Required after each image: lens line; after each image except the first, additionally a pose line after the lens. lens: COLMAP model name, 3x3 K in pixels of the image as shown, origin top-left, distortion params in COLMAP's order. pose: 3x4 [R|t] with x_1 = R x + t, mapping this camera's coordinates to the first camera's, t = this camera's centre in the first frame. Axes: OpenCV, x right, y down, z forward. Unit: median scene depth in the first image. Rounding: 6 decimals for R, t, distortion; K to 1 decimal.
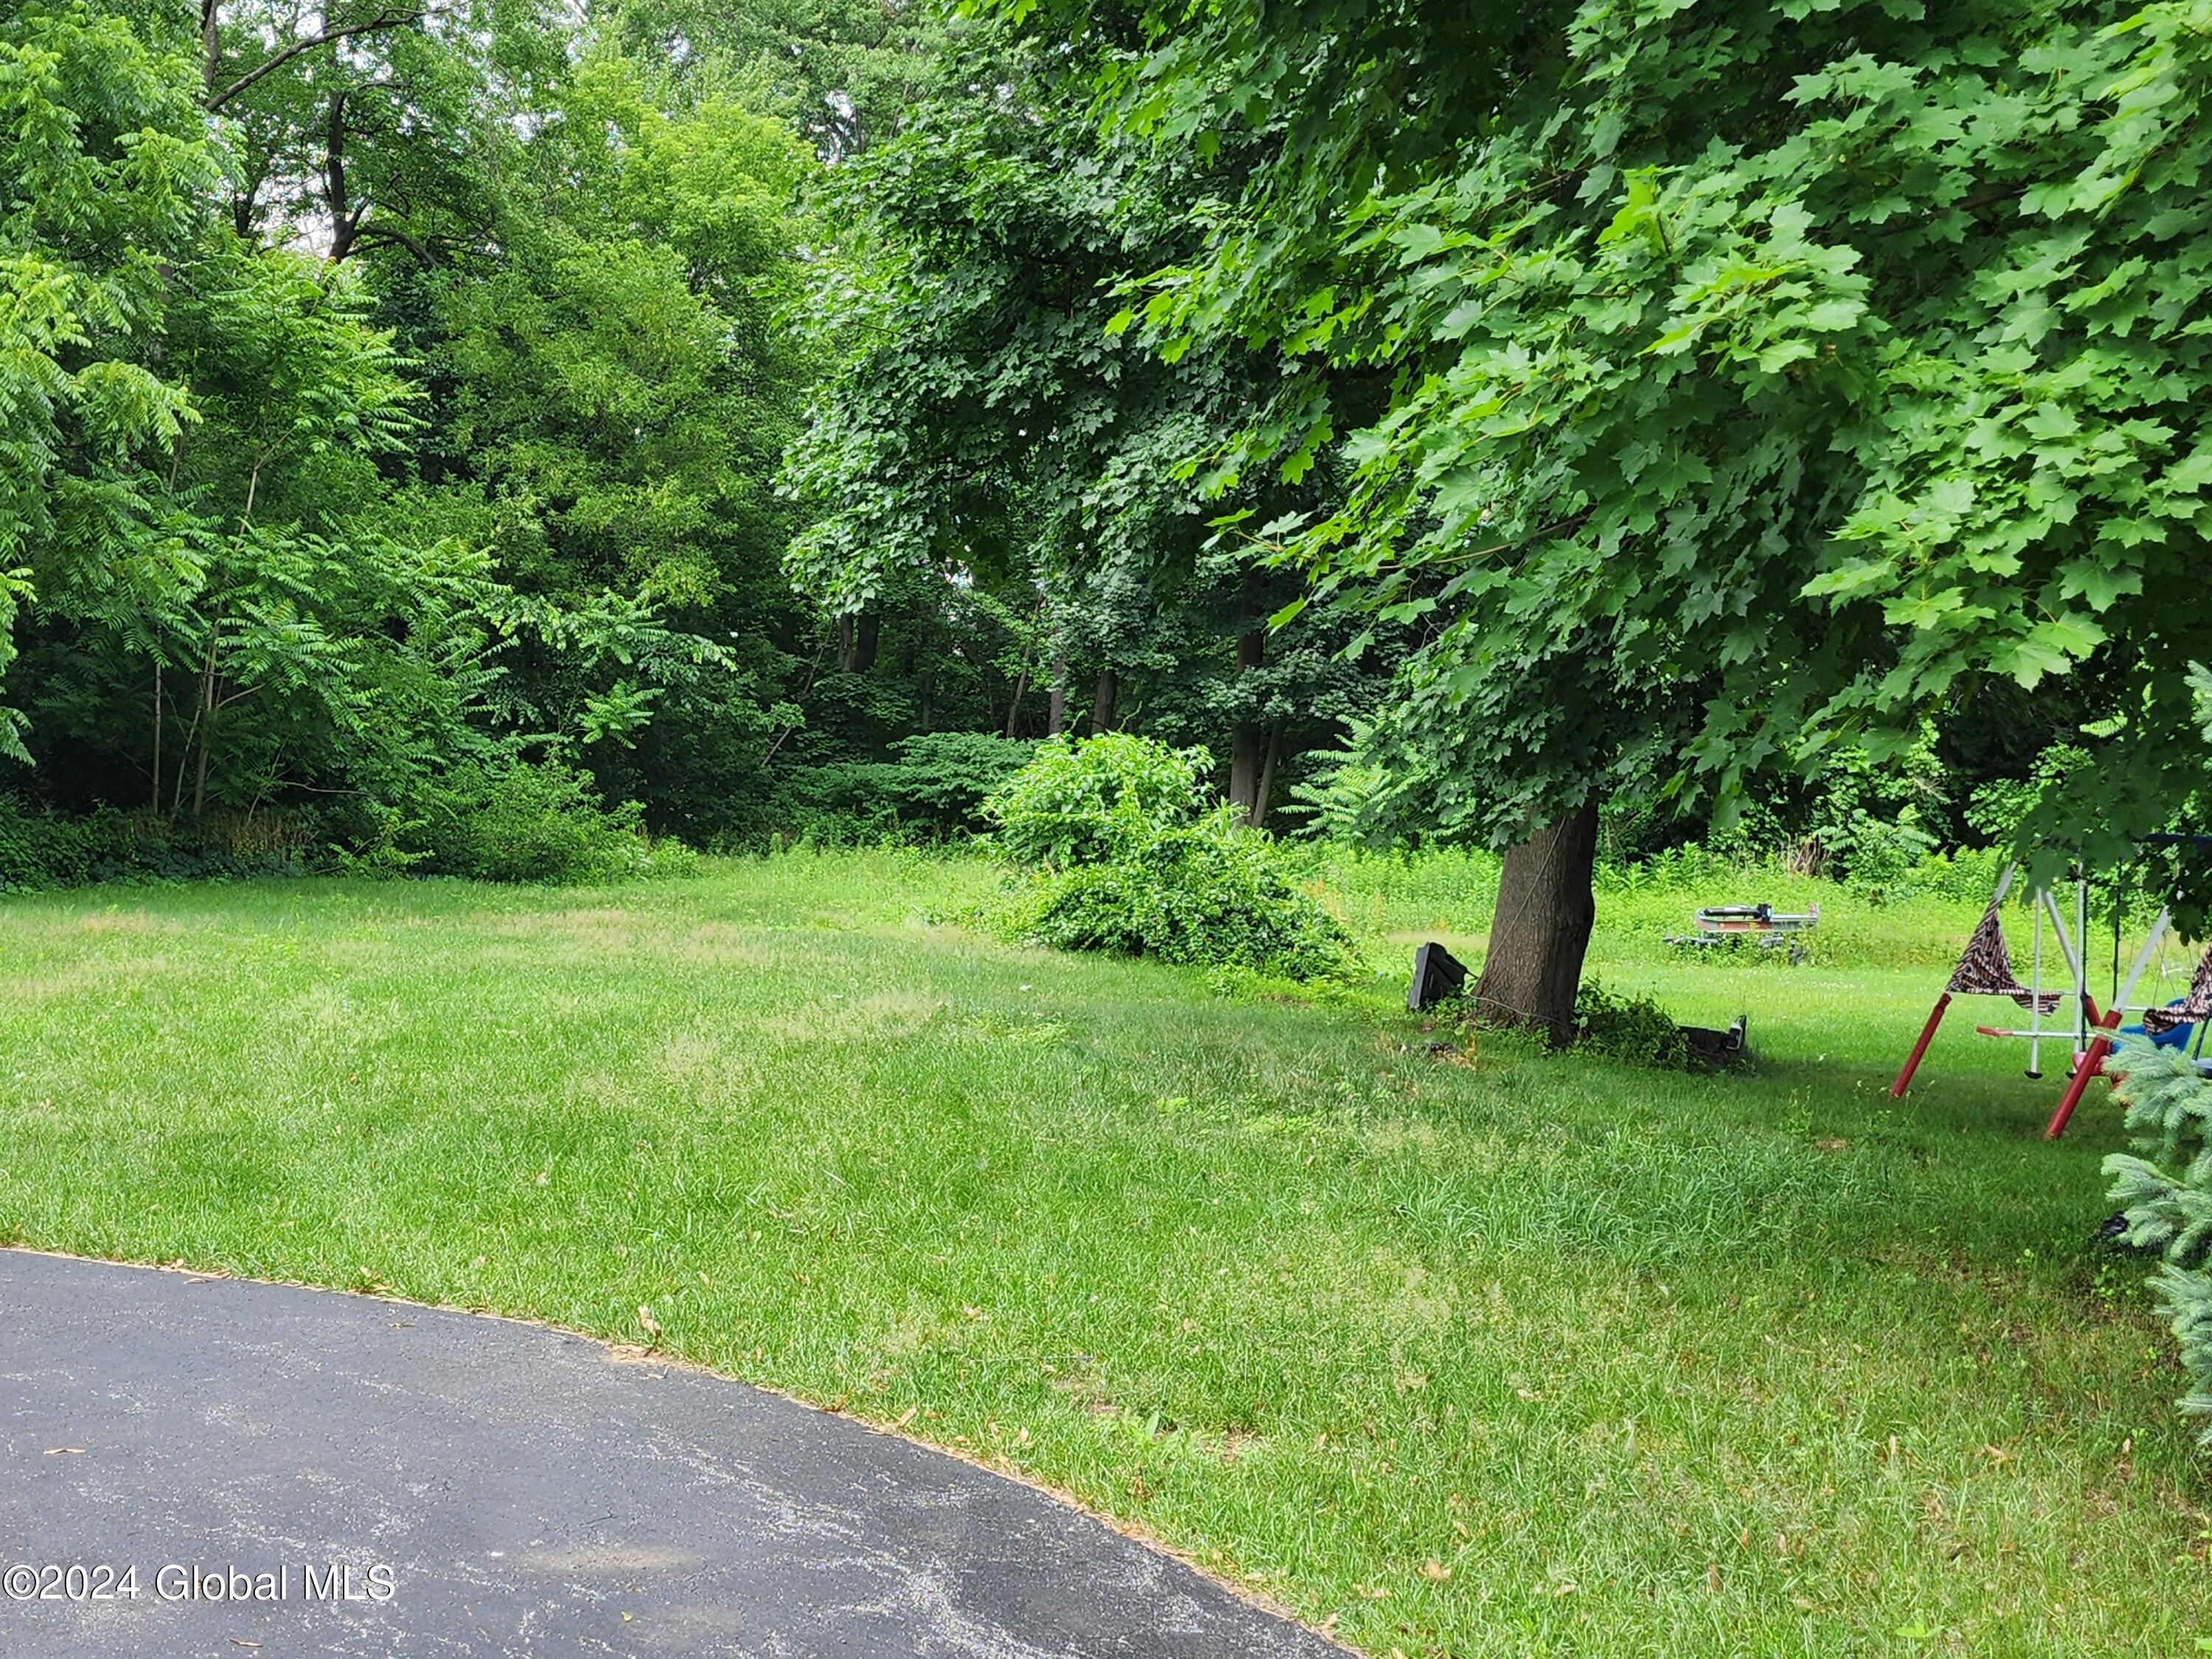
lens RADIAL K [[2755.9, 0, 1041.3], [0, 2755.9, 829.7], [0, 0, 1]] dist [0.215227, -0.573112]
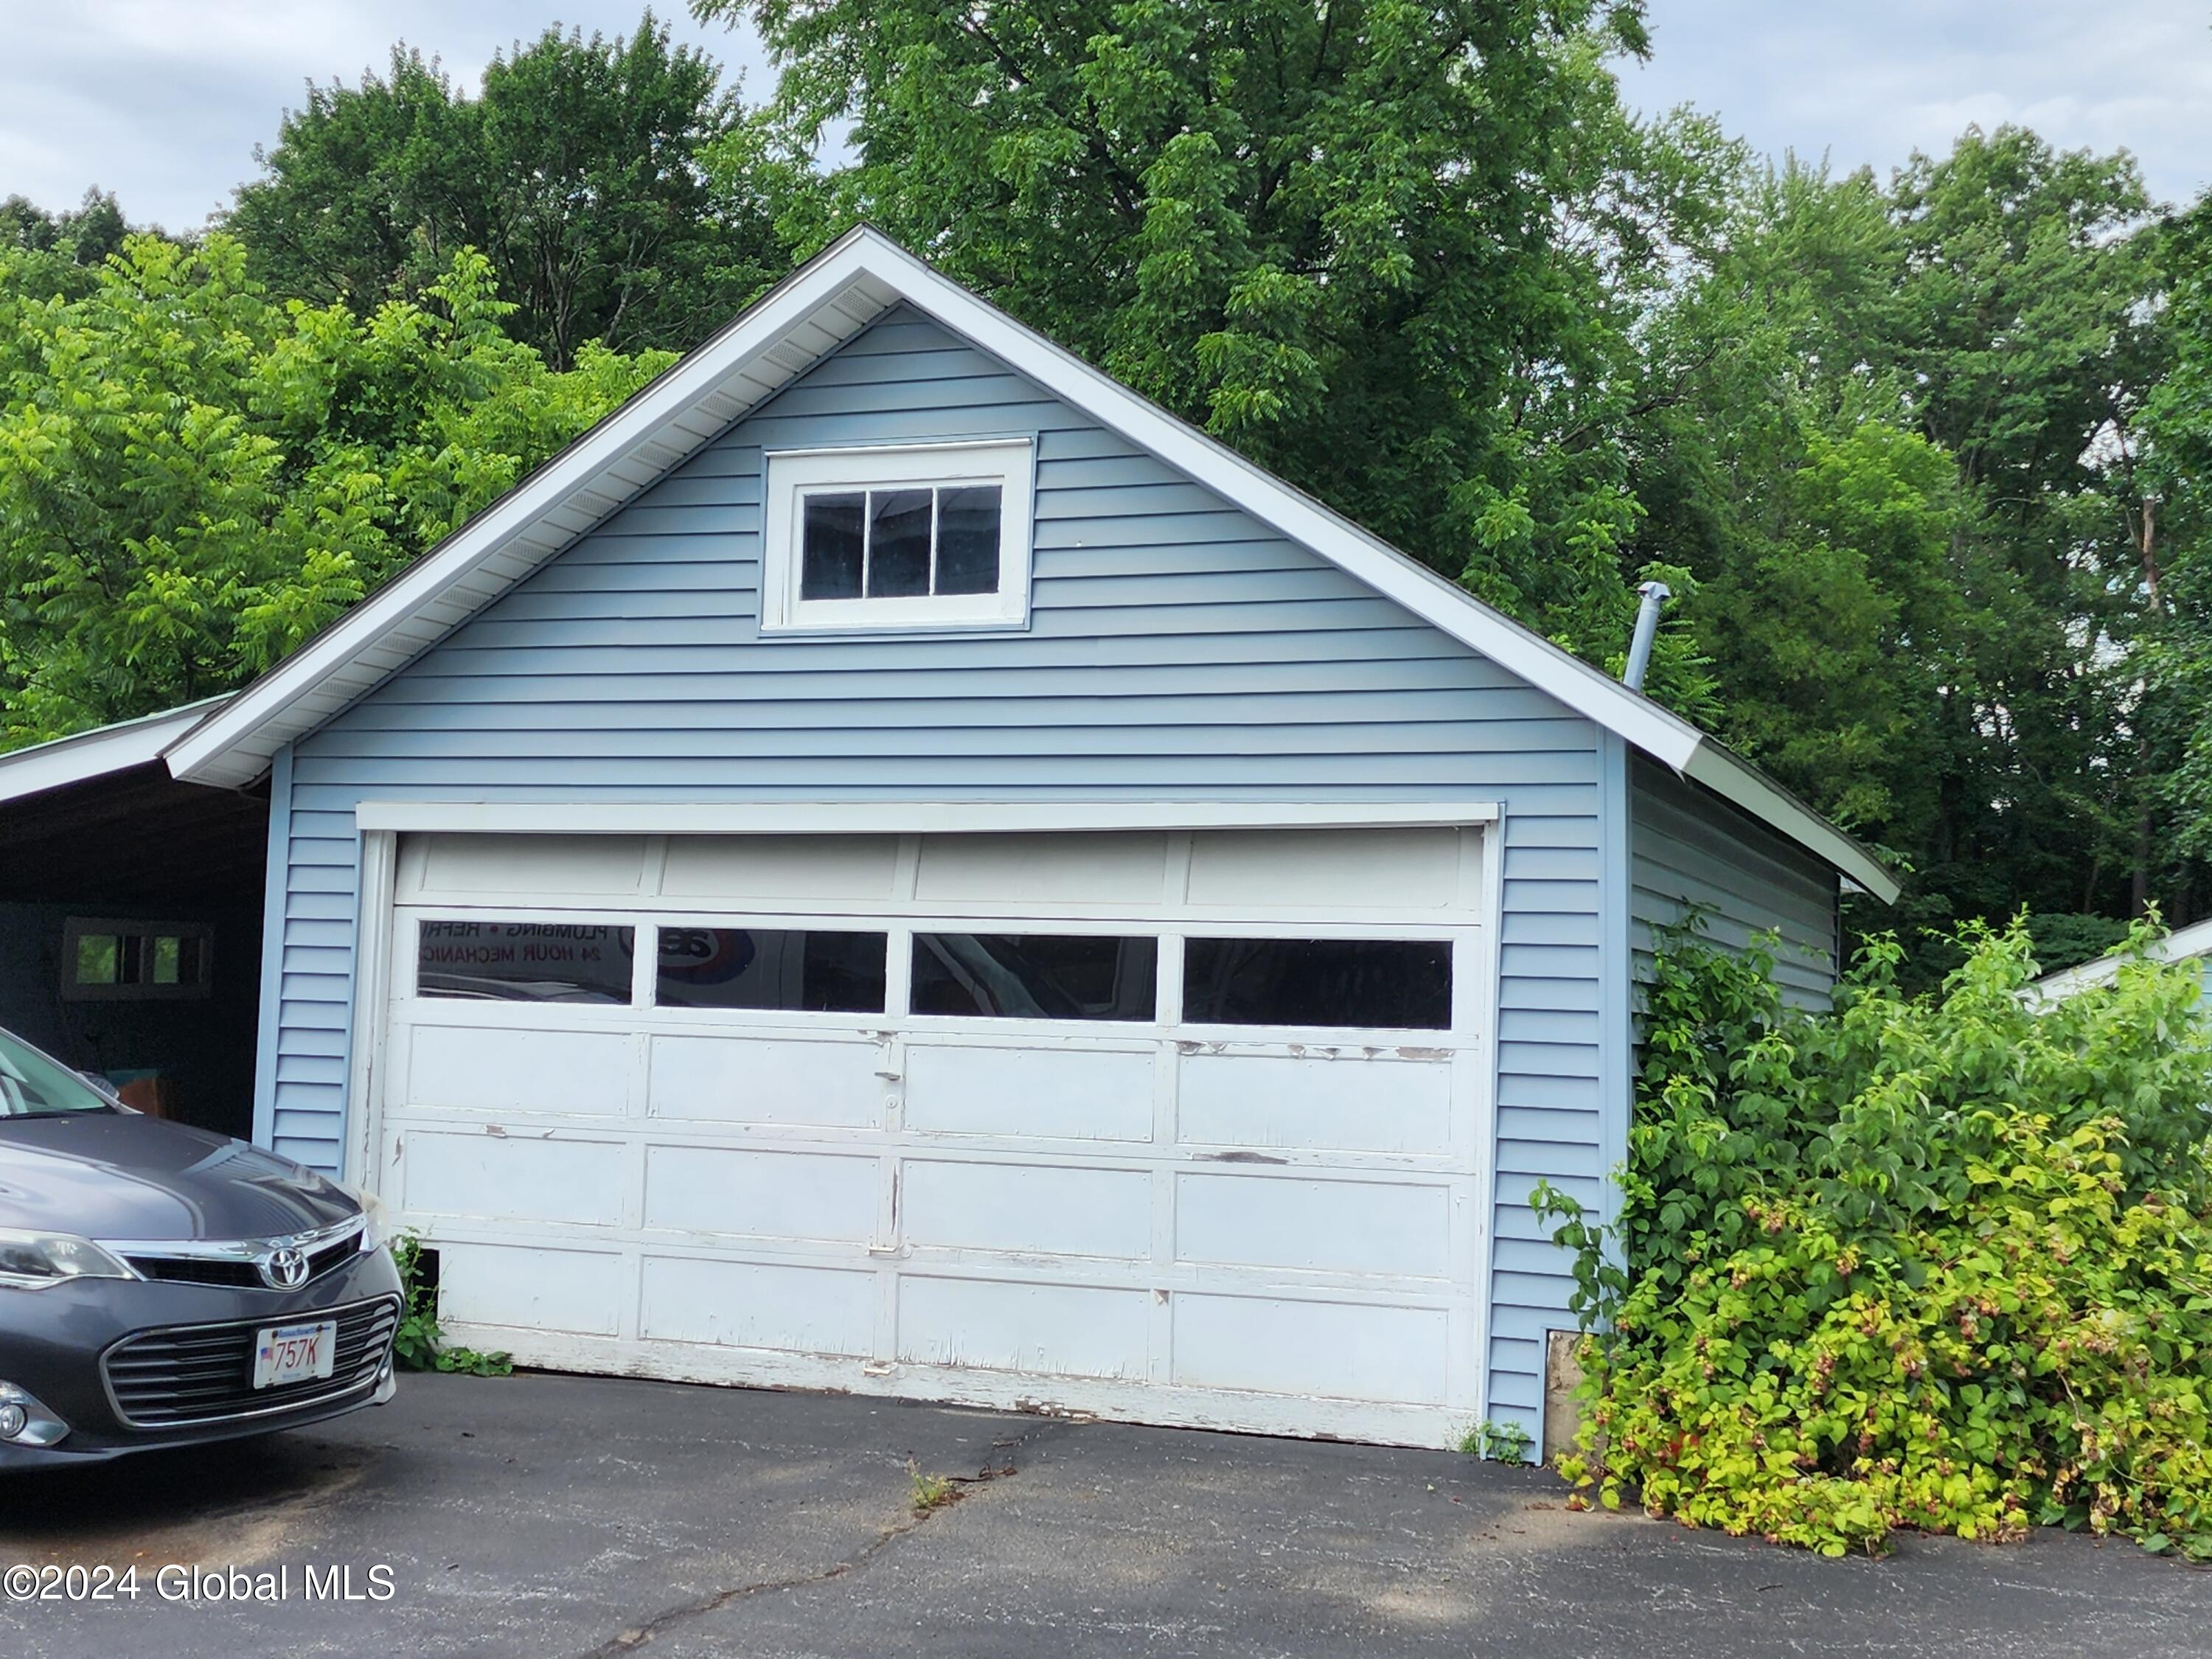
lens RADIAL K [[2755.9, 0, 1041.3], [0, 2755.9, 829.7], [0, 0, 1]] dist [0.215227, -0.573112]
pose [[0.948344, -0.013382, -0.316961, -0.102288], [-0.005121, 0.998334, -0.057473, 0.000662], [0.317202, 0.056127, 0.946696, -0.459856]]
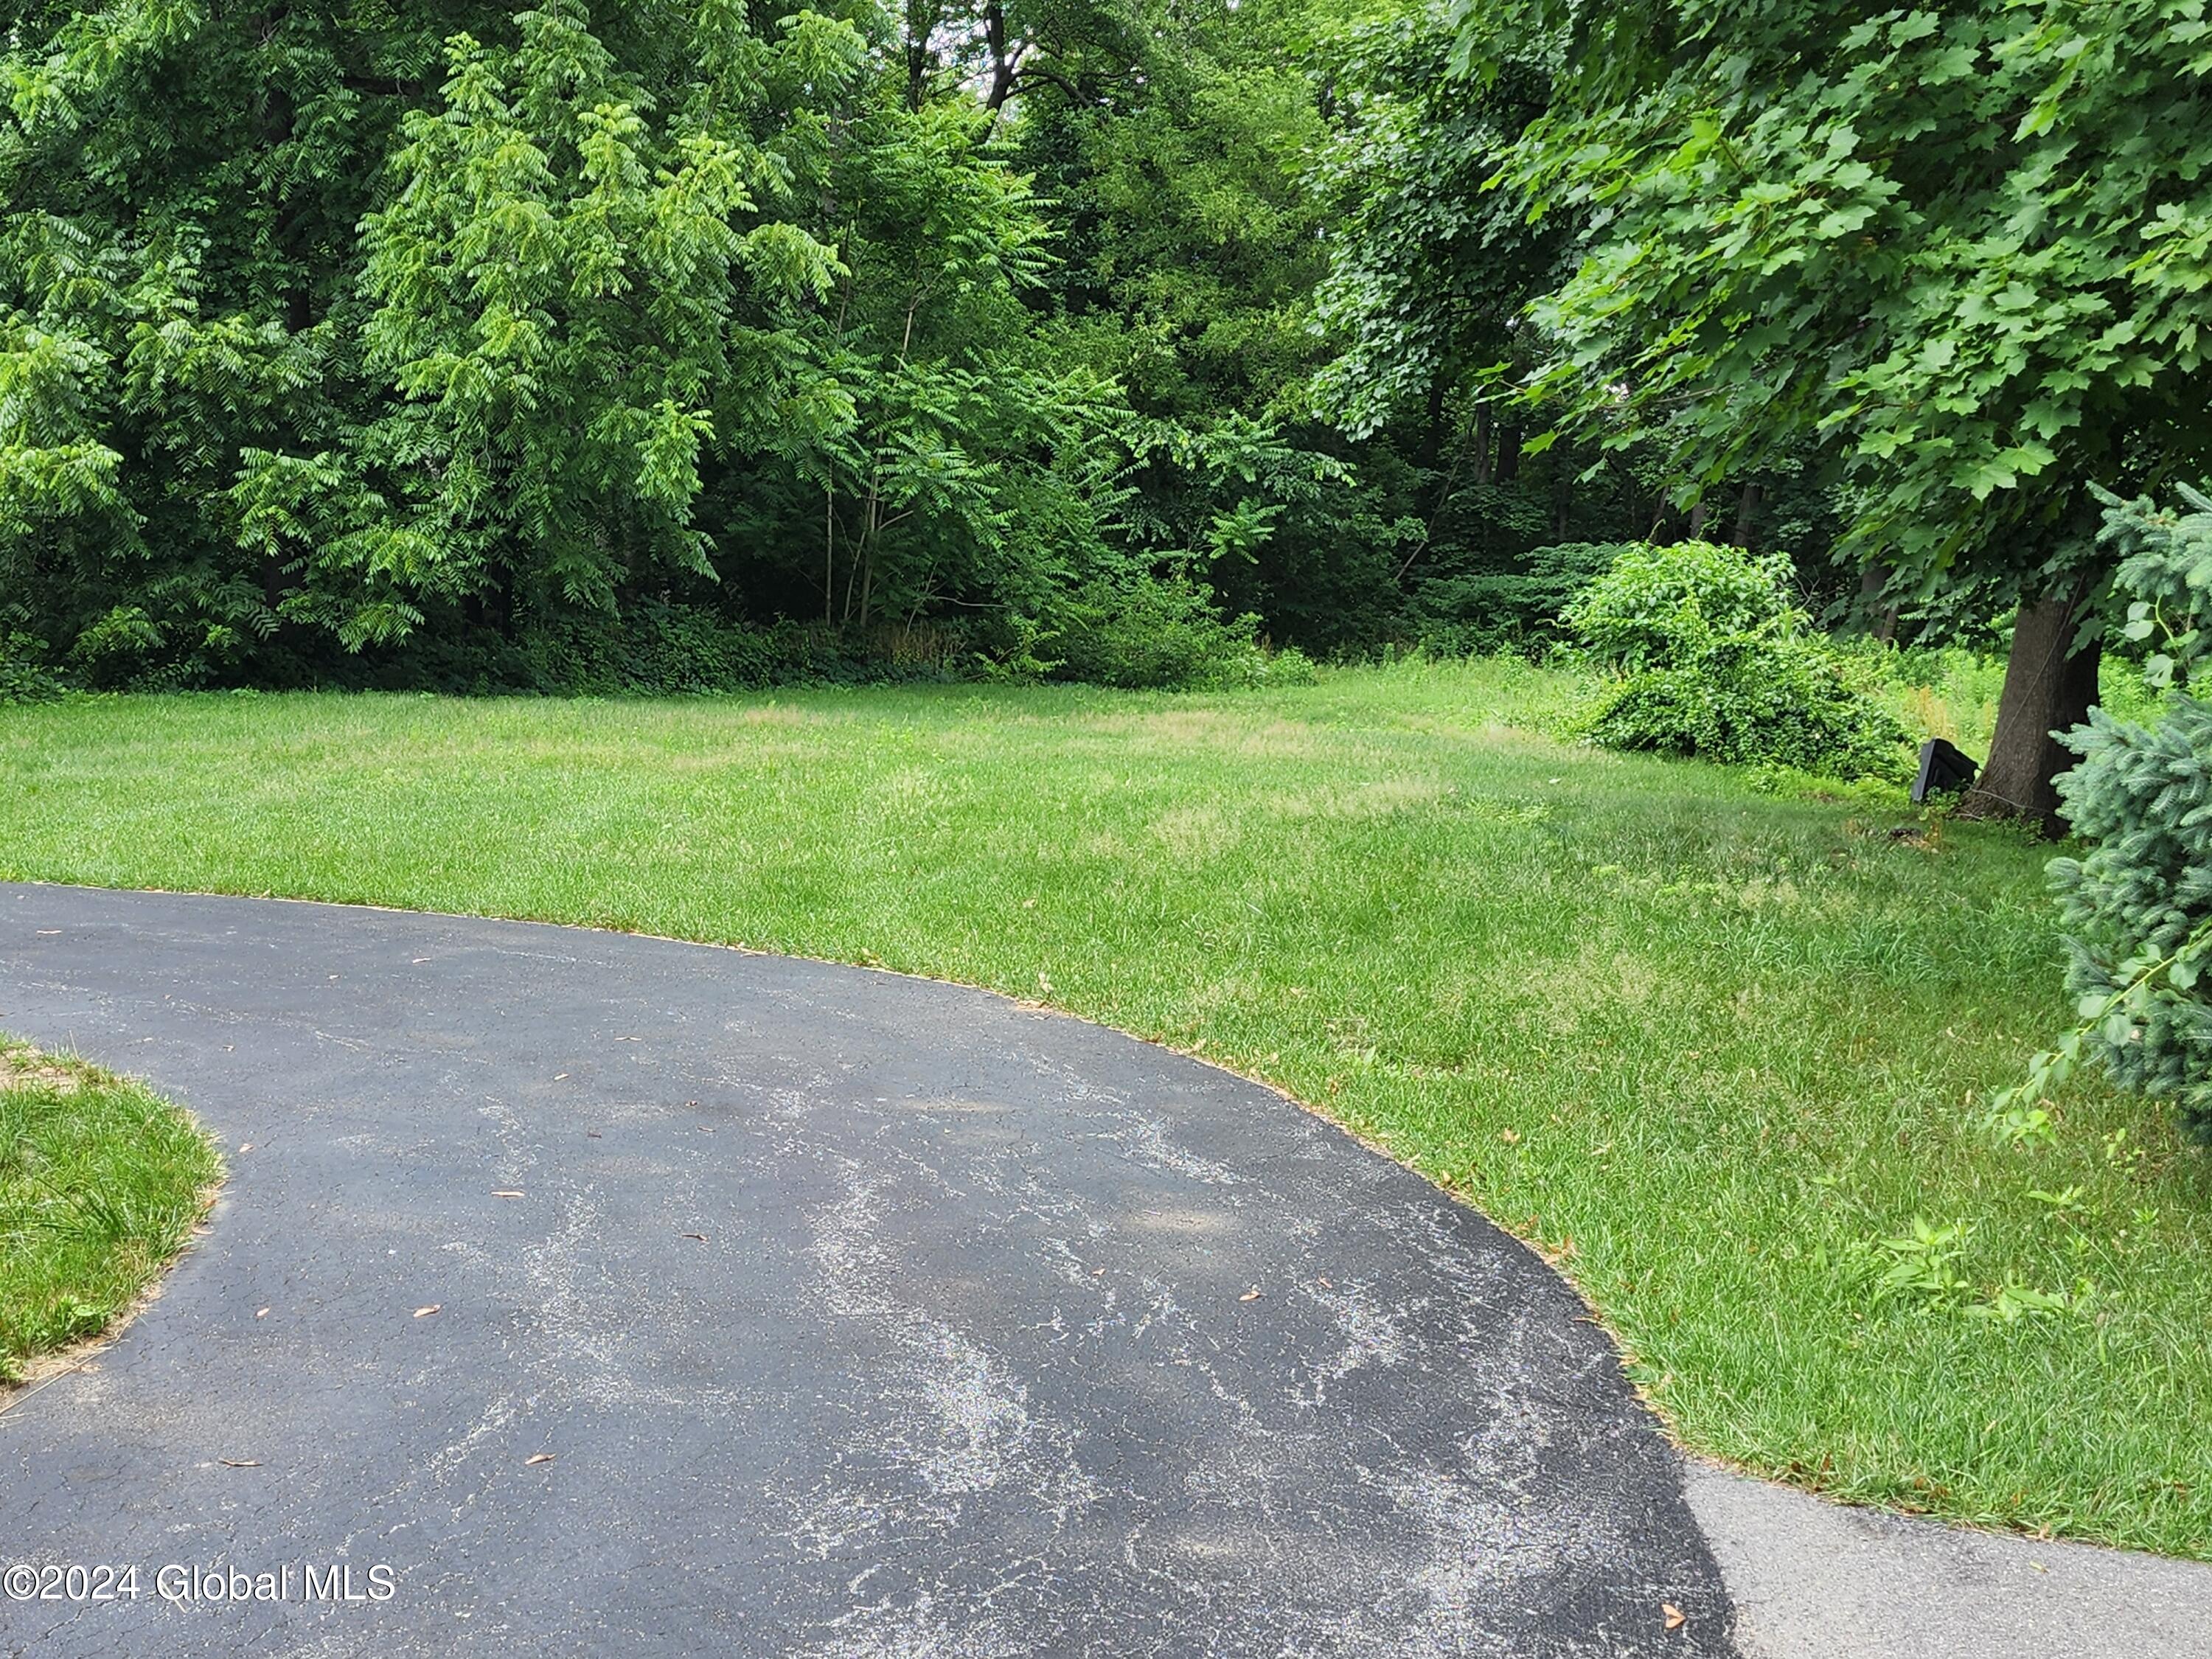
lens RADIAL K [[2755.9, 0, 1041.3], [0, 2755.9, 829.7], [0, 0, 1]] dist [0.215227, -0.573112]
pose [[0.970583, 0.015797, -0.240248, 0.033587], [0.000243, 0.997780, 0.066590, 0.002249], [0.240767, -0.064689, 0.968425, -0.055859]]
